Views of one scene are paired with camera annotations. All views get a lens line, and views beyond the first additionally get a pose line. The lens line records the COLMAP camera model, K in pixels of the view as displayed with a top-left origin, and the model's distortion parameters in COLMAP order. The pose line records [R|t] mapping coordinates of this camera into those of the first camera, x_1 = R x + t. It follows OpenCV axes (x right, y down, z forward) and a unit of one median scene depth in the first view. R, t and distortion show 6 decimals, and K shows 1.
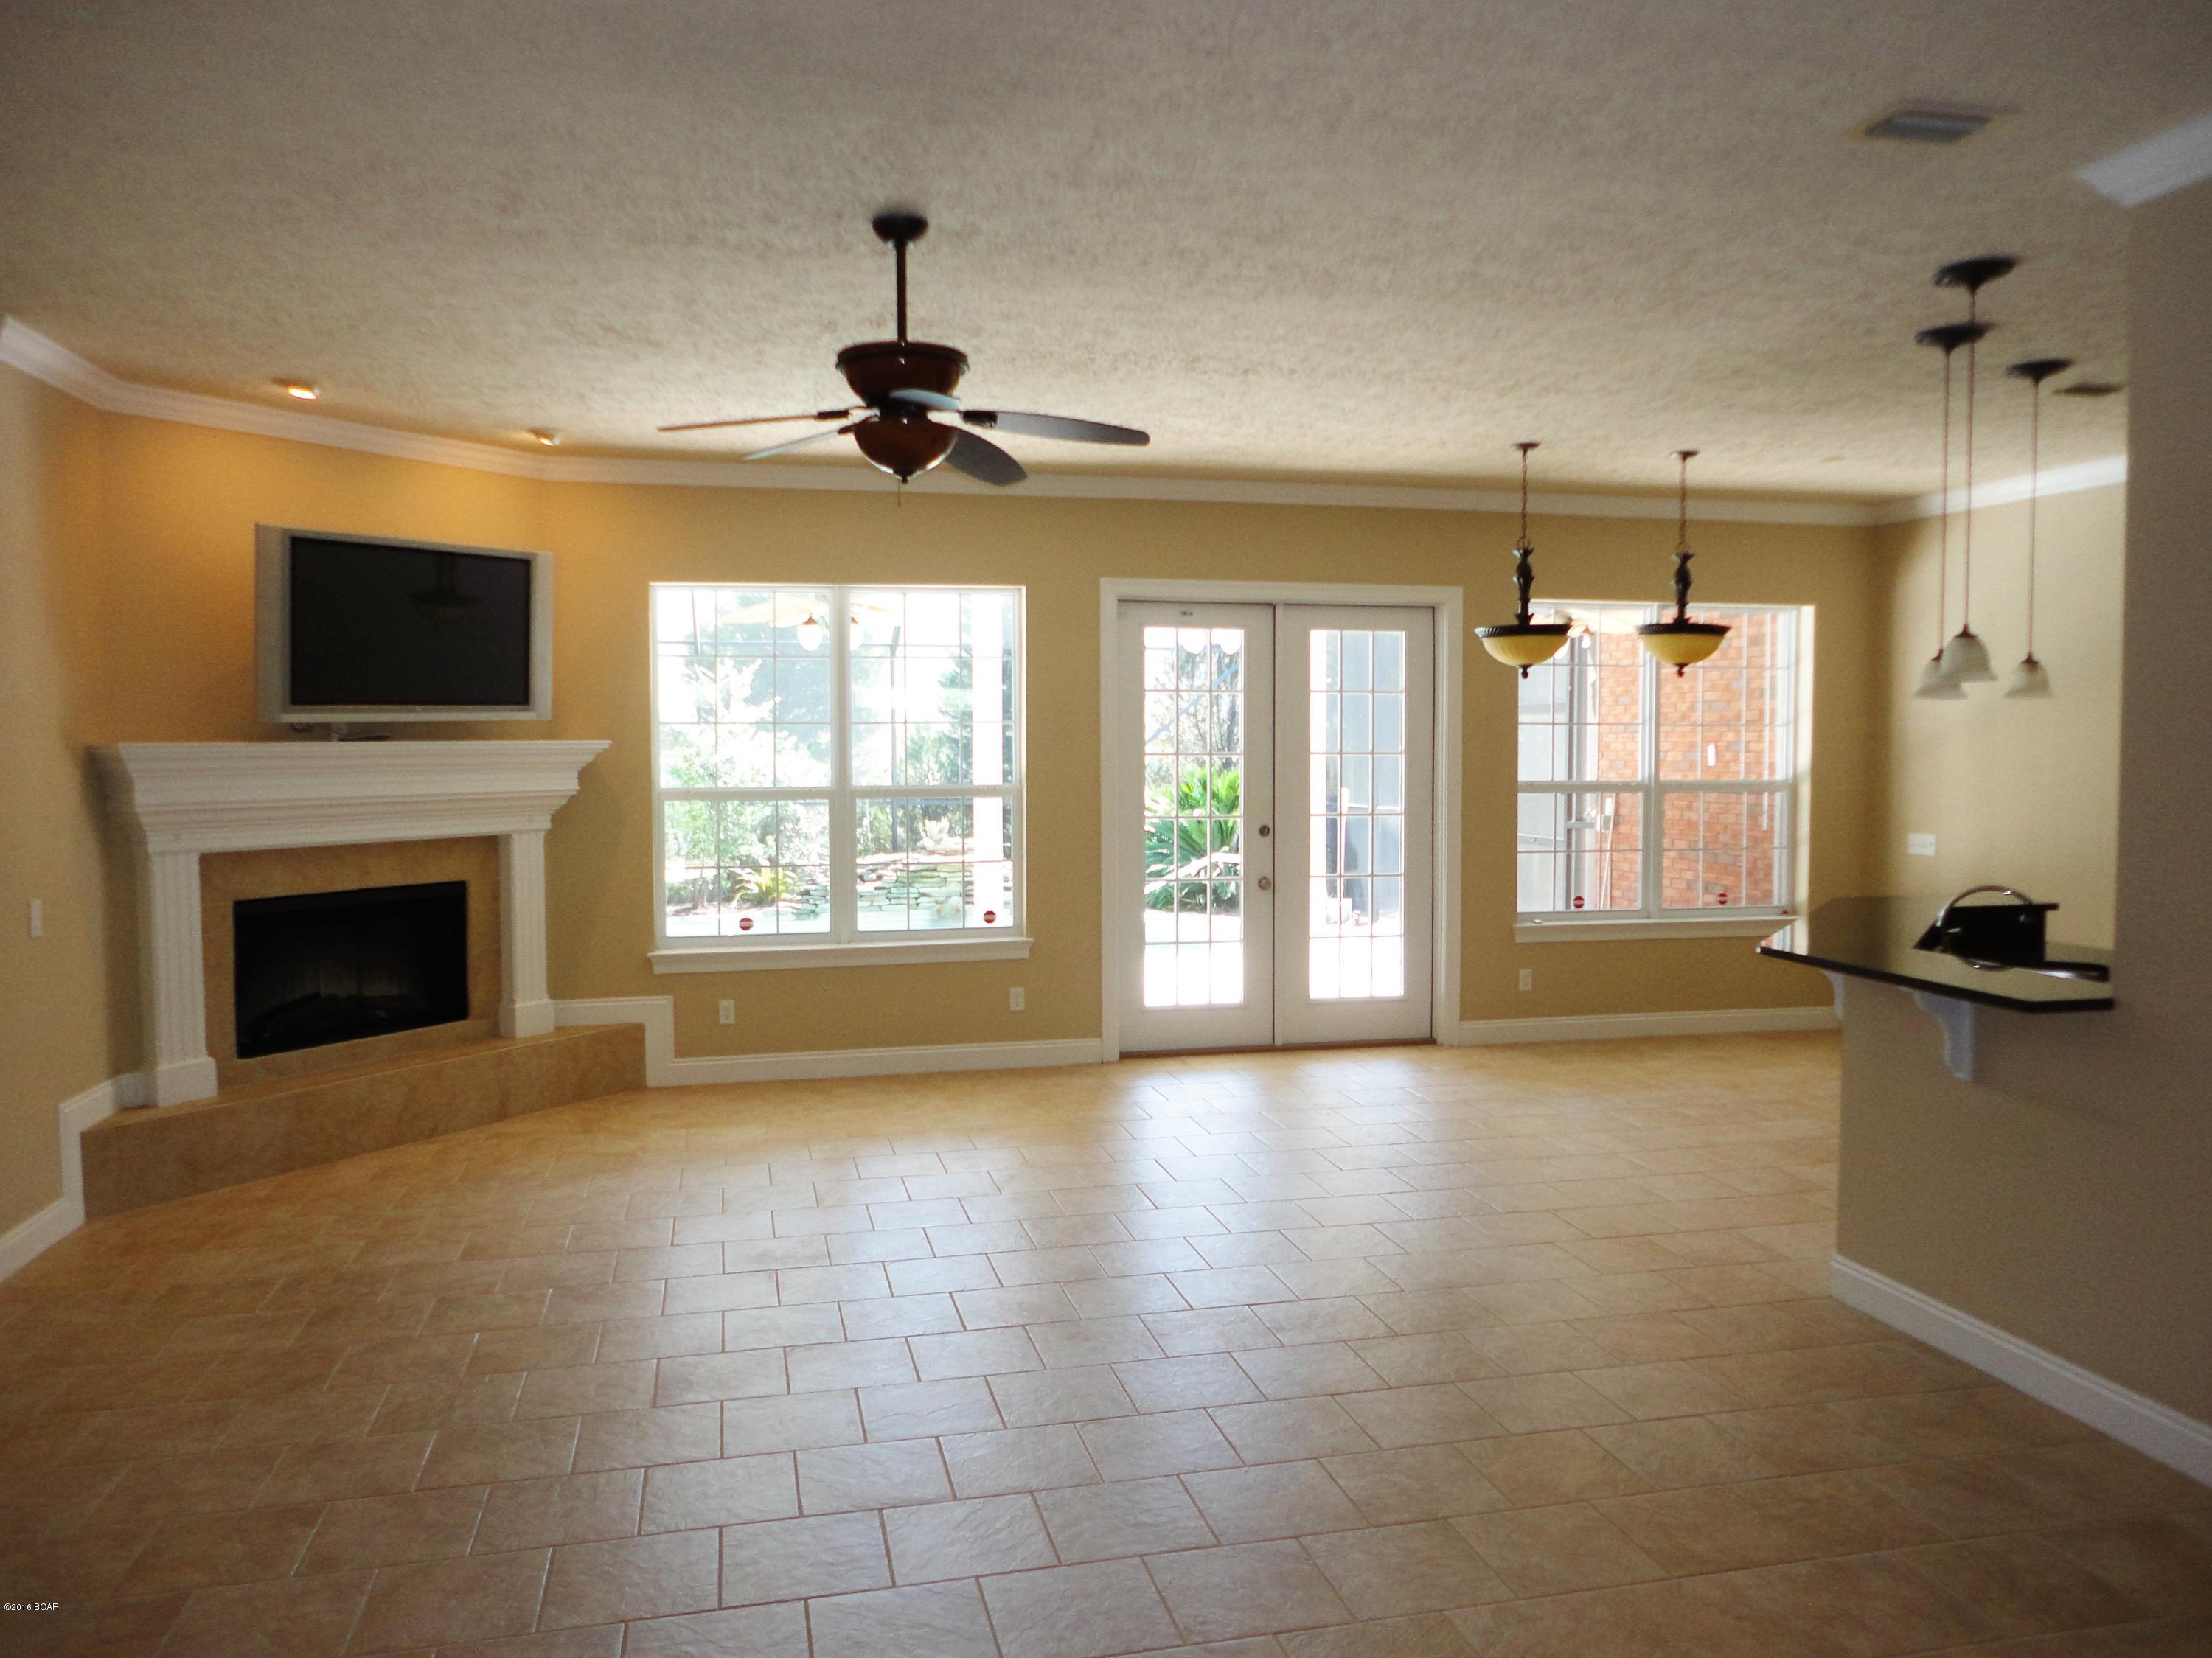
lens RADIAL K [[1593.9, 0, 1115.2], [0, 1593.9, 808.8], [0, 0, 1]] dist [-0.005325, 0.004853]
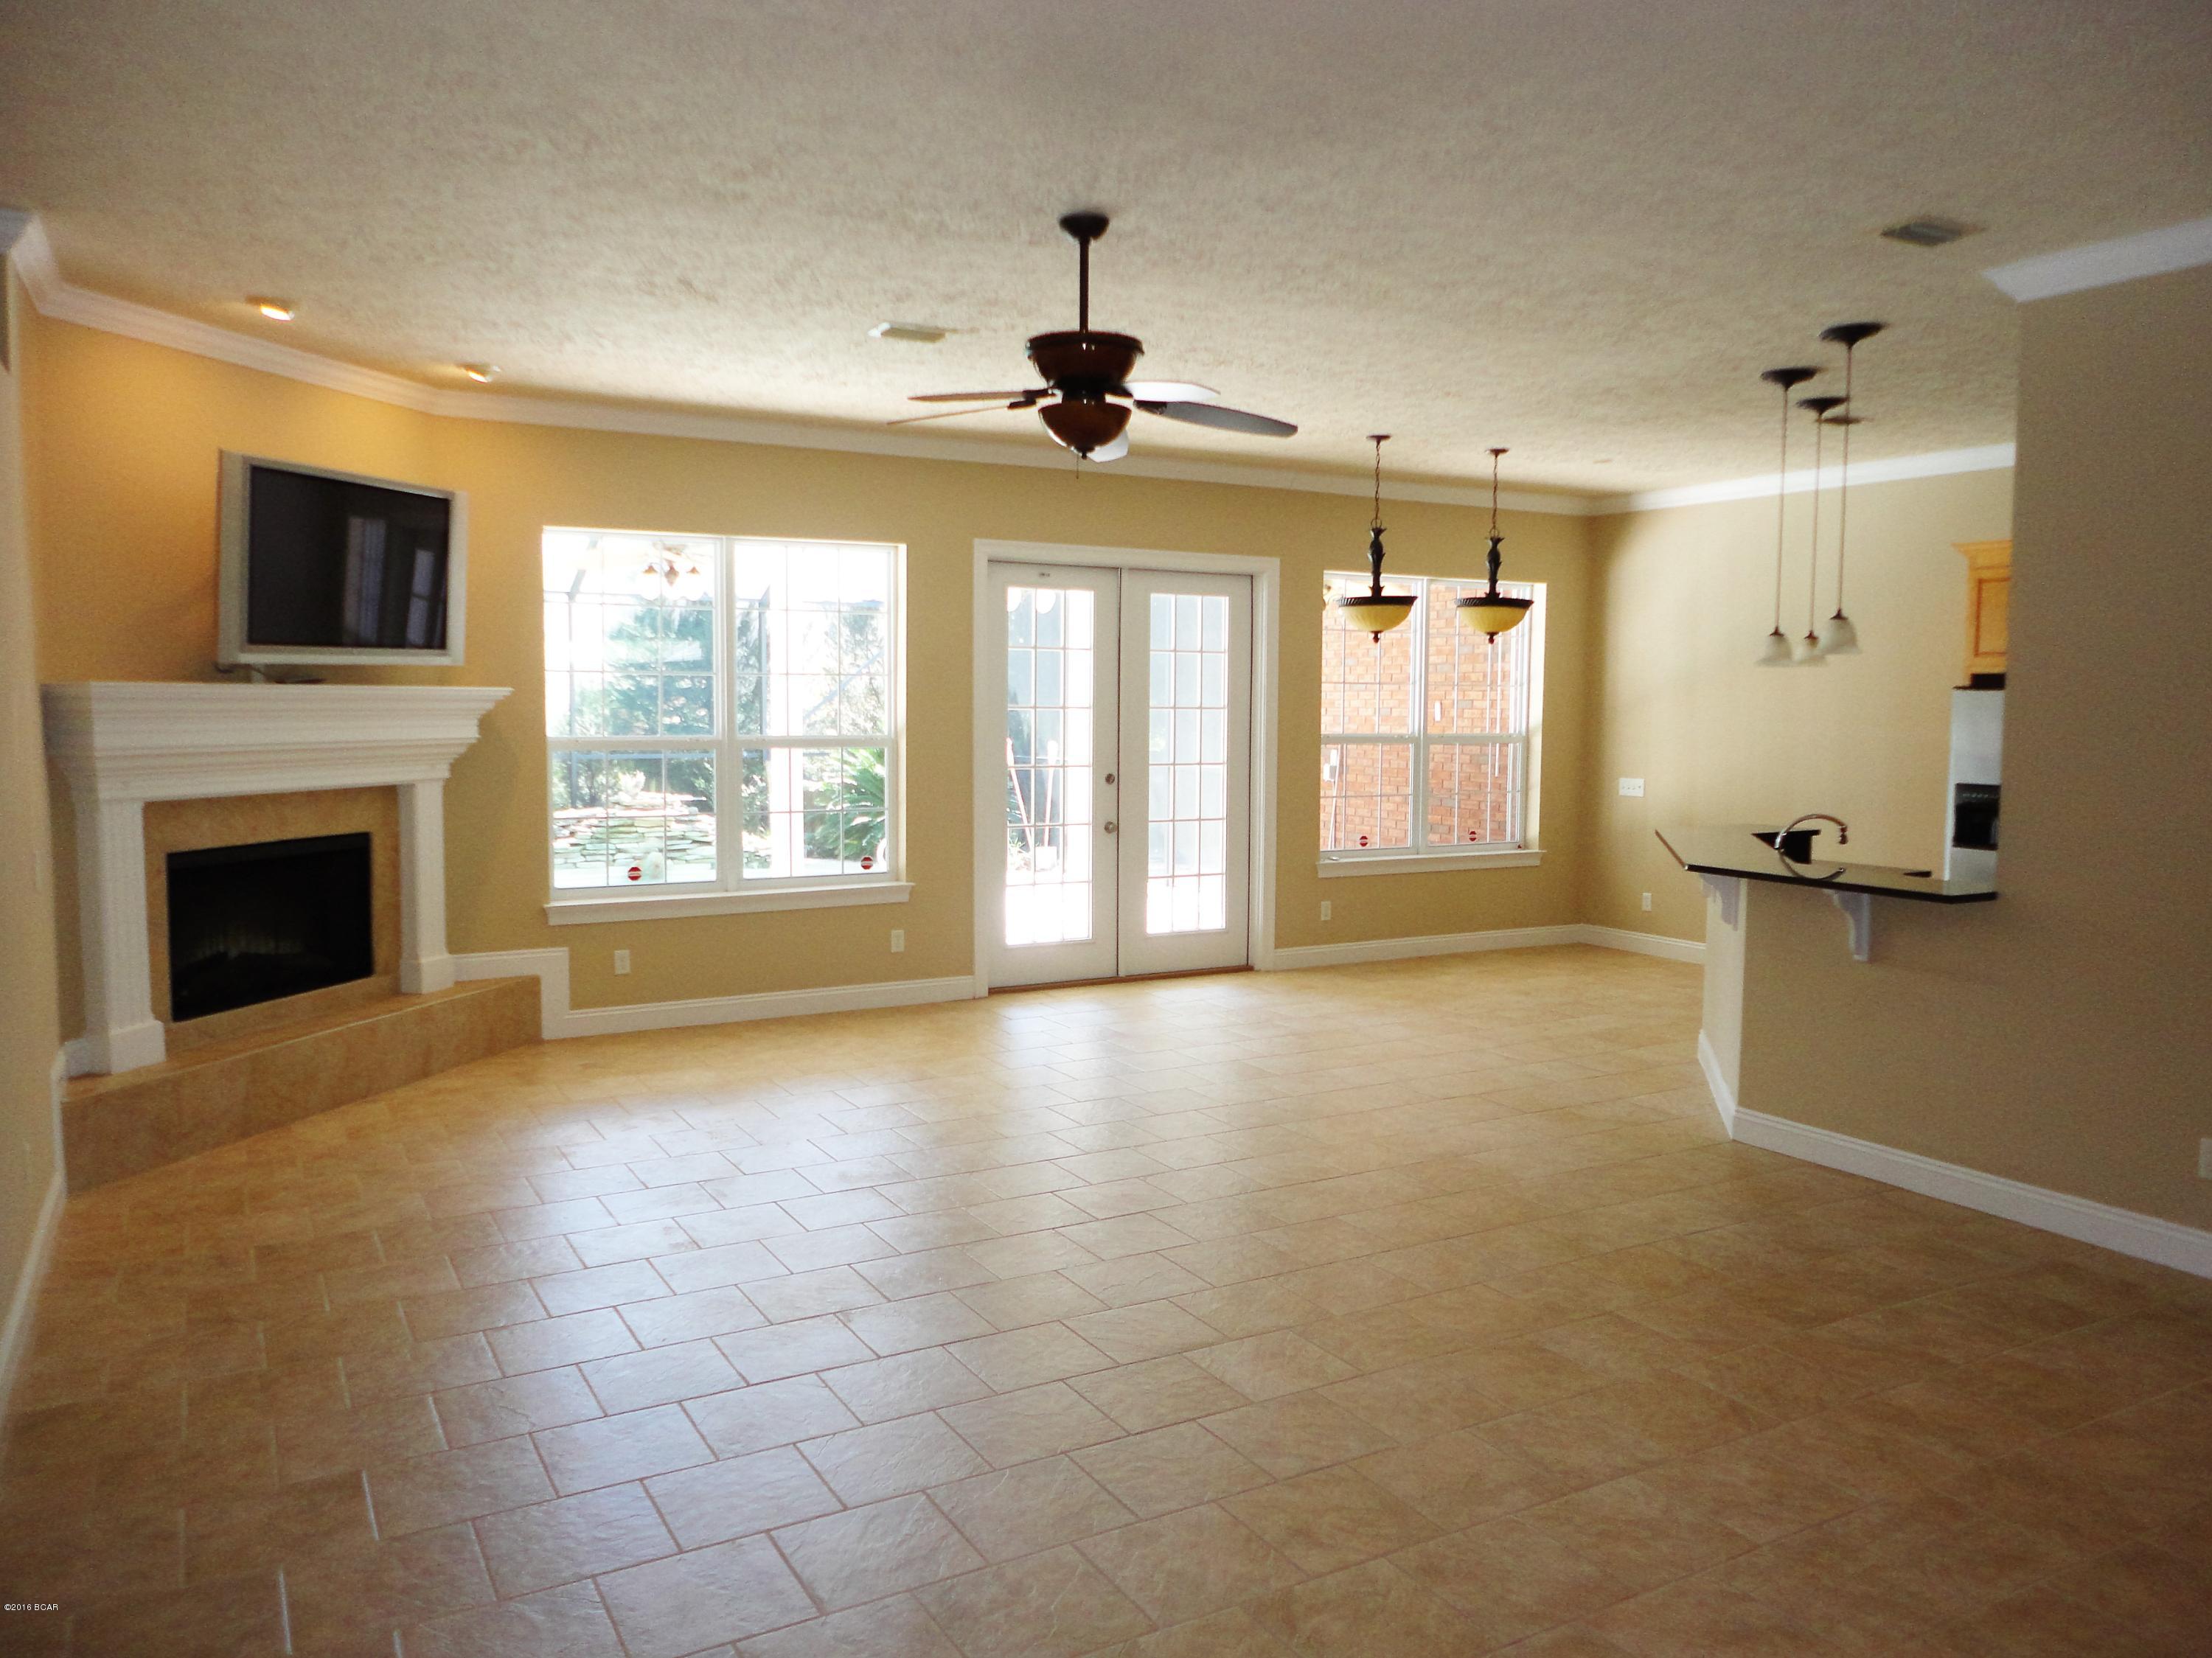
lens RADIAL K [[1593.9, 0, 1115.1], [0, 1593.9, 795.1], [0, 0, 1]] dist [-0.005325, 0.004853]
pose [[0.960069, -0.006418, 0.279688, -0.241524], [0.001243, 0.999825, 0.018676, 0.005740], [-0.279759, -0.017582, 0.959909, -0.042986]]
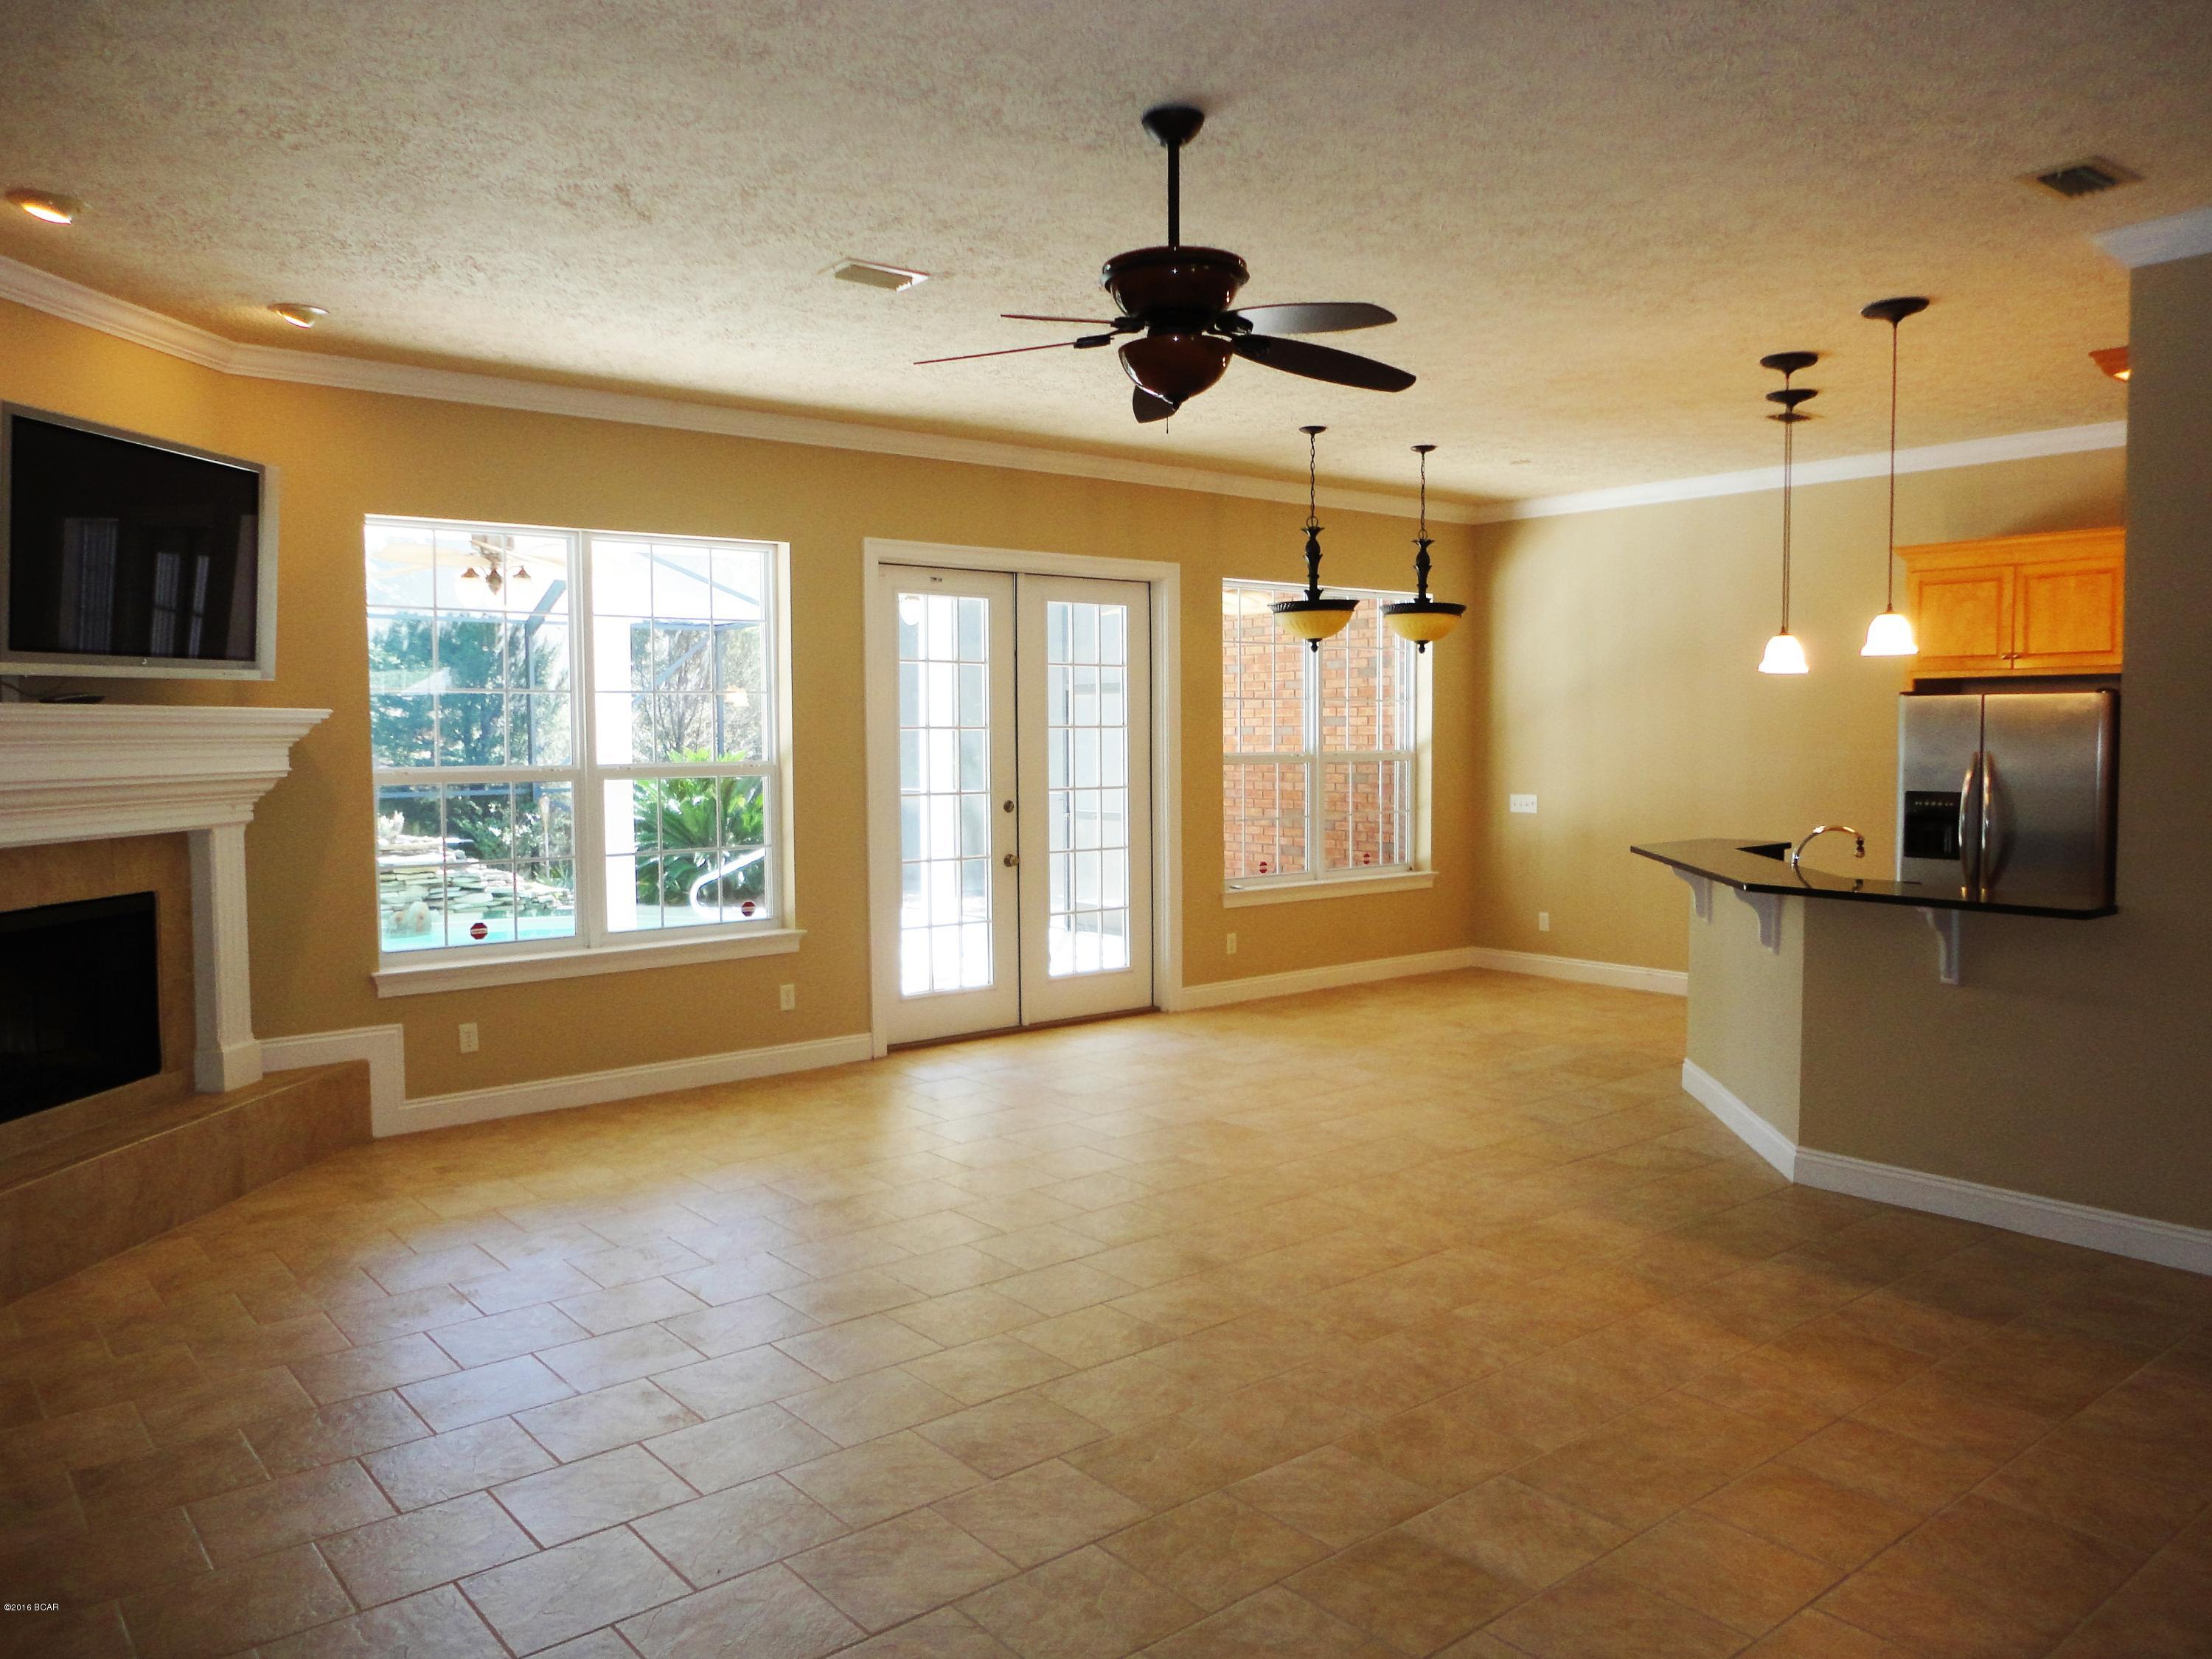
lens RADIAL K [[1594.1, 0, 1112.3], [0, 1594.1, 802.2], [0, 0, 1]] dist [-0.005325, 0.004853]
pose [[0.899942, -0.022287, 0.435440, -0.321287], [0.021176, 0.999748, 0.007404, 0.006635], [-0.435495, 0.002557, 0.900188, 0.115312]]
